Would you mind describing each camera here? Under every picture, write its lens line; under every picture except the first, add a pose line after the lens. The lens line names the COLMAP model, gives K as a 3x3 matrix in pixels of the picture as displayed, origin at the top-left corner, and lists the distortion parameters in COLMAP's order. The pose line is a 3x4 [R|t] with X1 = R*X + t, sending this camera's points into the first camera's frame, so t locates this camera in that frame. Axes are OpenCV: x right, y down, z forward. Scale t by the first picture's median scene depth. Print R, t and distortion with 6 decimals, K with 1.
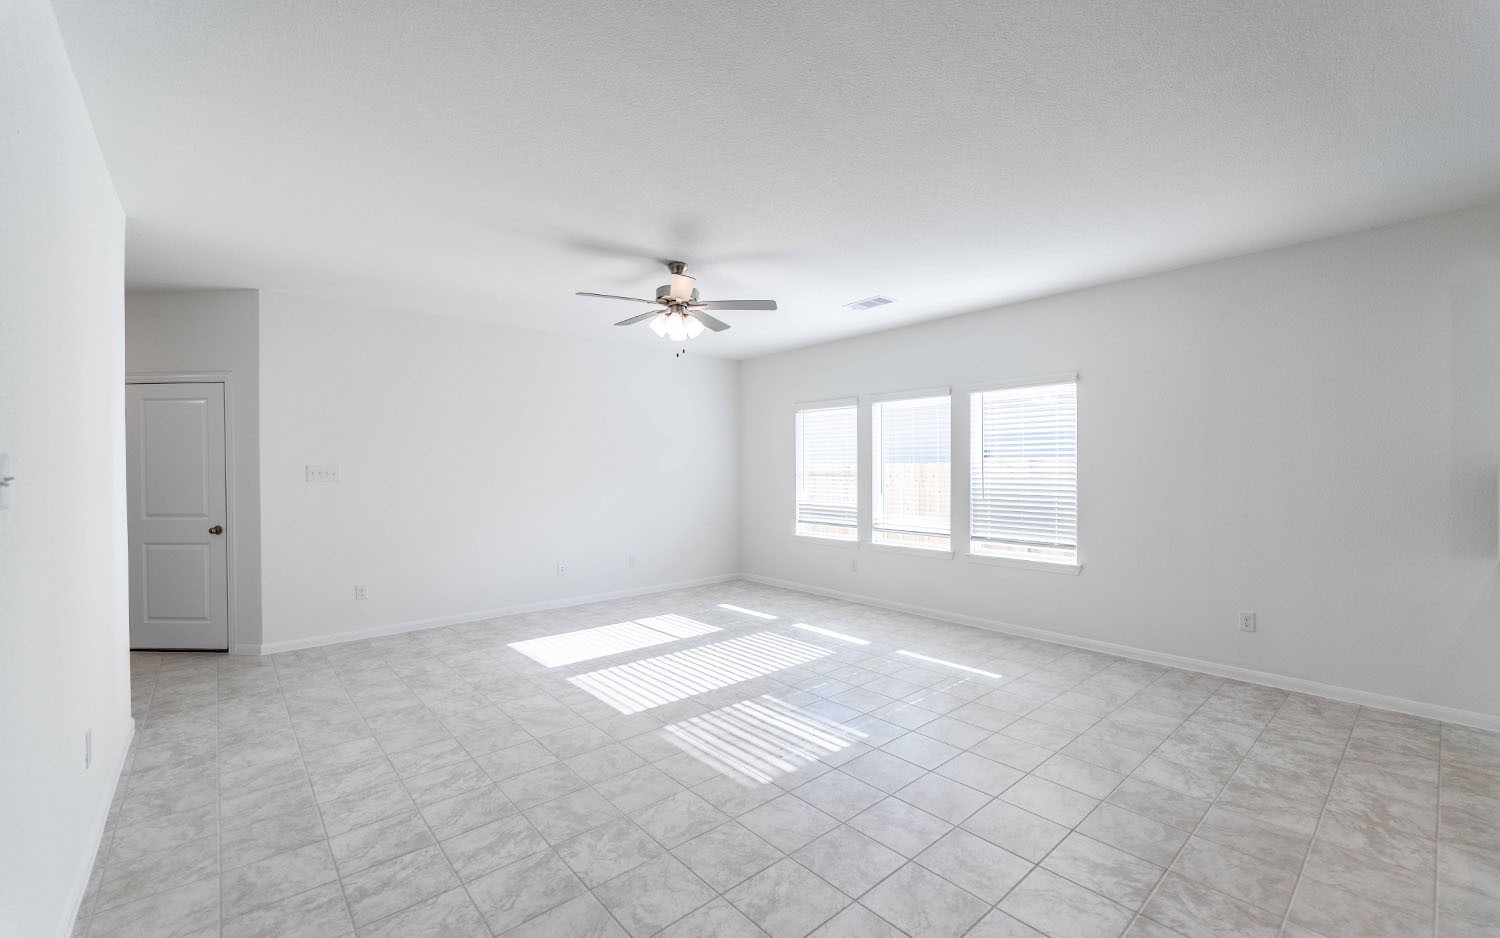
lens RADIAL K [[604.7, 0, 747.9], [0, 604.7, 470.4], [0, 0, 1]] dist [-0.003745, -0.000054]
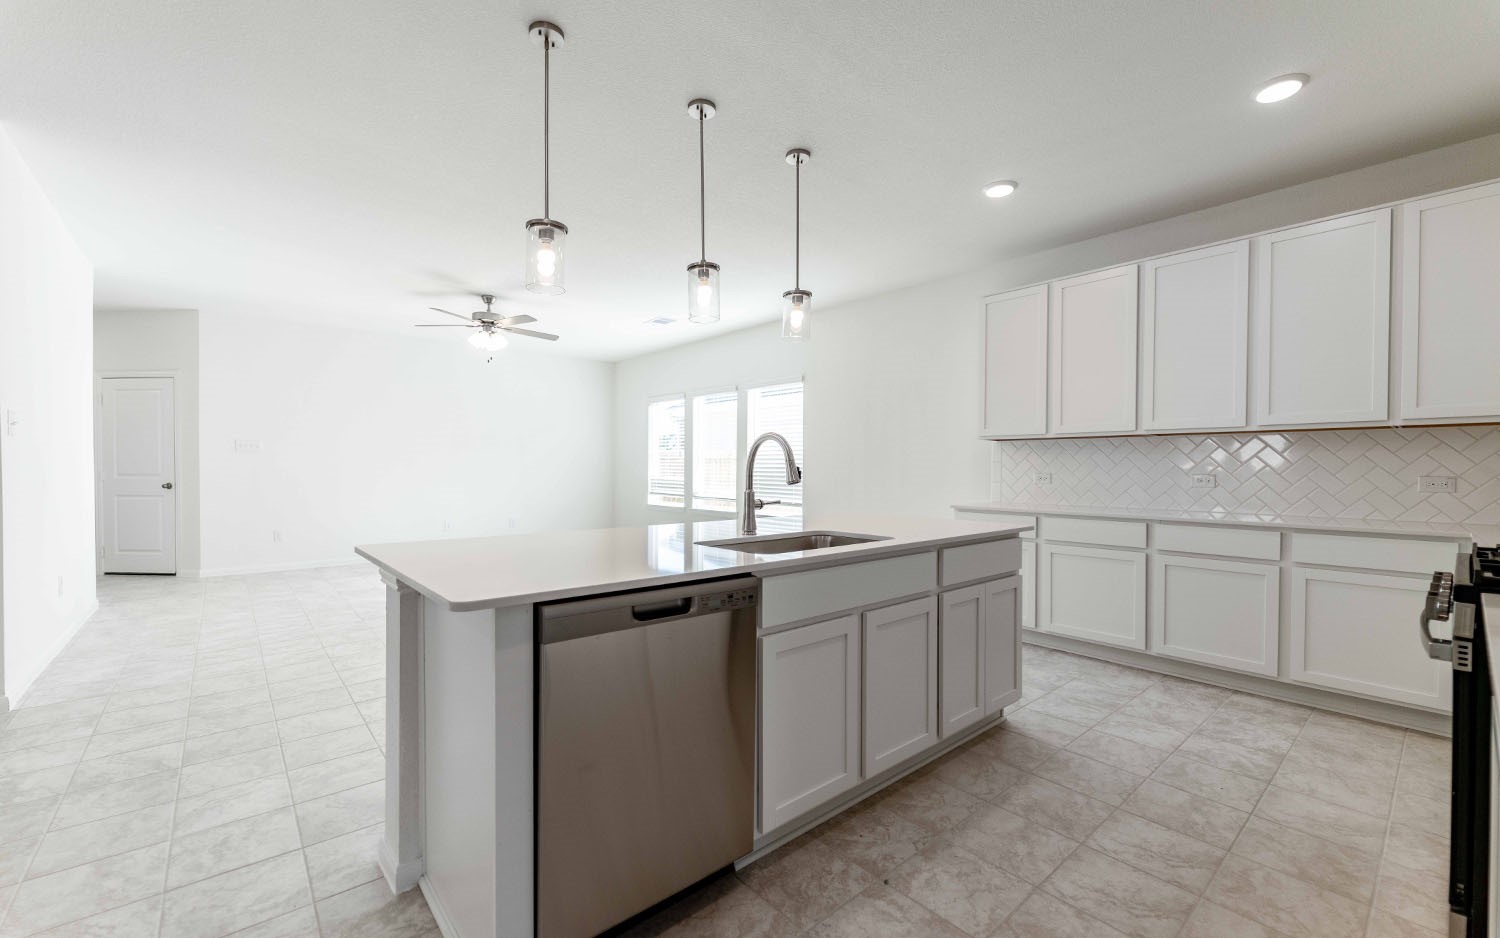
lens RADIAL K [[604.7, 0, 748.4], [0, 604.7, 472.6], [0, 0, 1]] dist [-0.003745, -0.000054]
pose [[0.999934, 0.009933, -0.005691, 0.472511], [-0.009885, 0.999916, 0.008430, 0.047836], [0.005774, -0.008373, 0.999948, -0.382004]]
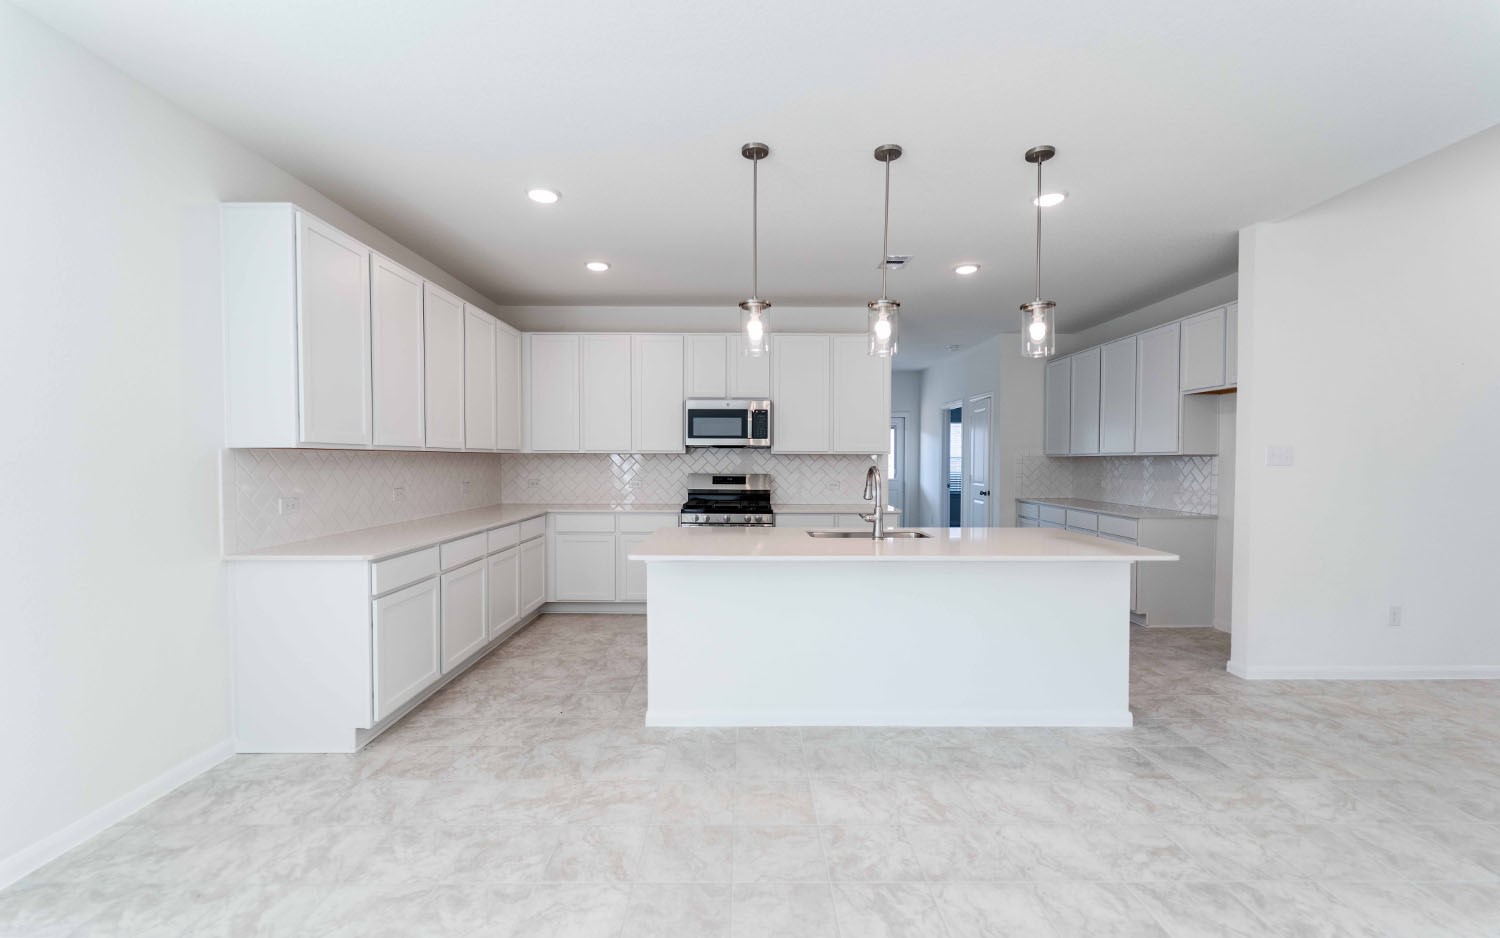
lens RADIAL K [[604.7, 0, 747.5], [0, 604.7, 469.7], [0, 0, 1]] dist [-0.003745, -0.000054]
pose [[-0.758002, -0.005709, 0.652228, 0.096719], [0.002162, 0.999934, 0.011265, 0.012911], [-0.652249, 0.009949, -0.757940, 0.866546]]
